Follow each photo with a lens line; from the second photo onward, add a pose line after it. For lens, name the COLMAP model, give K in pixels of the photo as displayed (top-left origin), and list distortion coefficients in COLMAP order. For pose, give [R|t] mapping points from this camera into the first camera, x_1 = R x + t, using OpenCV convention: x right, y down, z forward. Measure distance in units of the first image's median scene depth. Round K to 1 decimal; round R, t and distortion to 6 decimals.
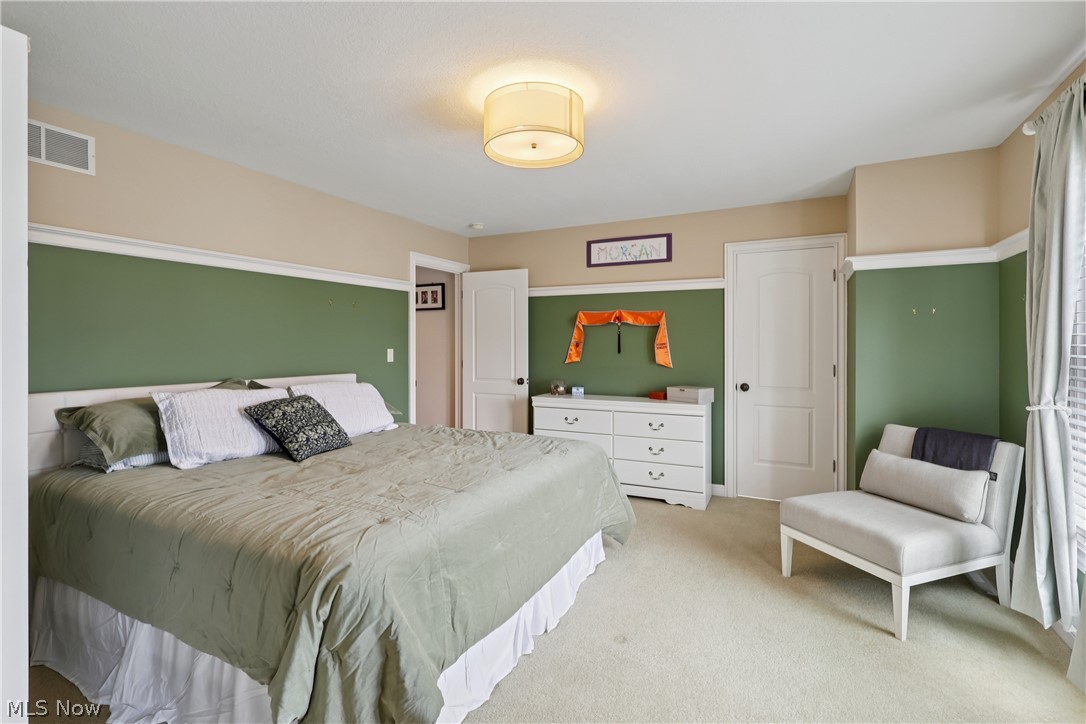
lens RADIAL K [[514.7, 0, 548.3], [0, 514.7, 354.4], [0, 0, 1]] dist [0.000297, 0.001213]
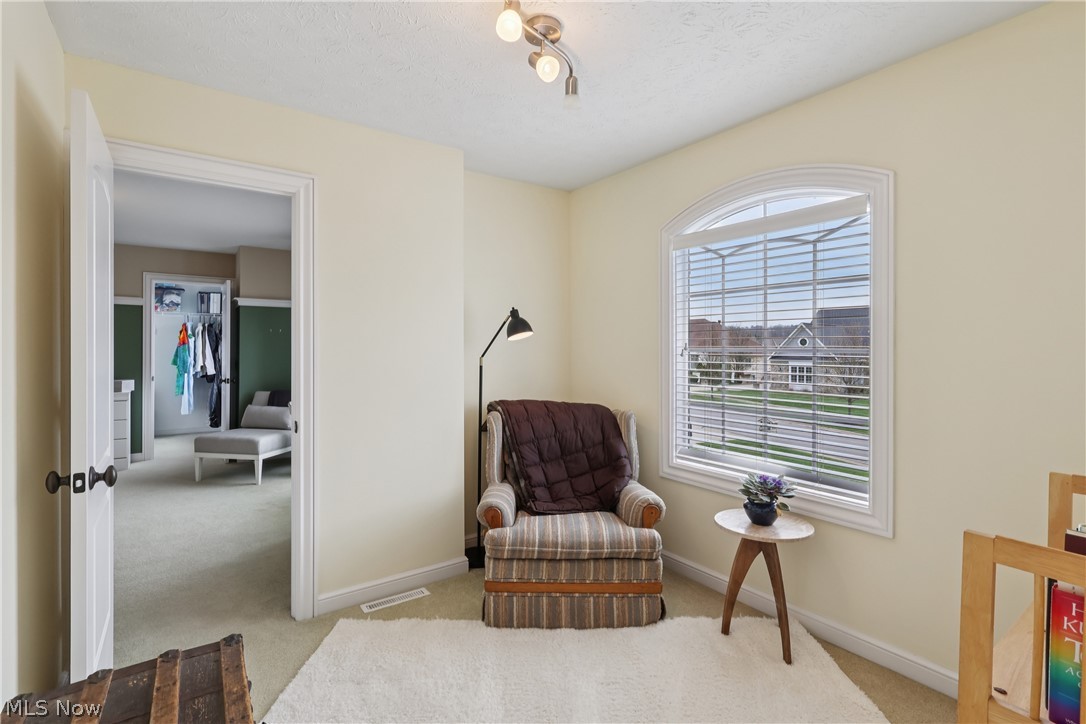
lens RADIAL K [[514.7, 0, 551.3], [0, 514.7, 357.9], [0, 0, 1]] dist [0.000297, 0.001213]
pose [[0.488415, -0.000115, 0.872611, -0.486000], [0.006306, 0.999974, -0.003398, 0.030326], [-0.872589, 0.007162, 0.488404, -0.915914]]
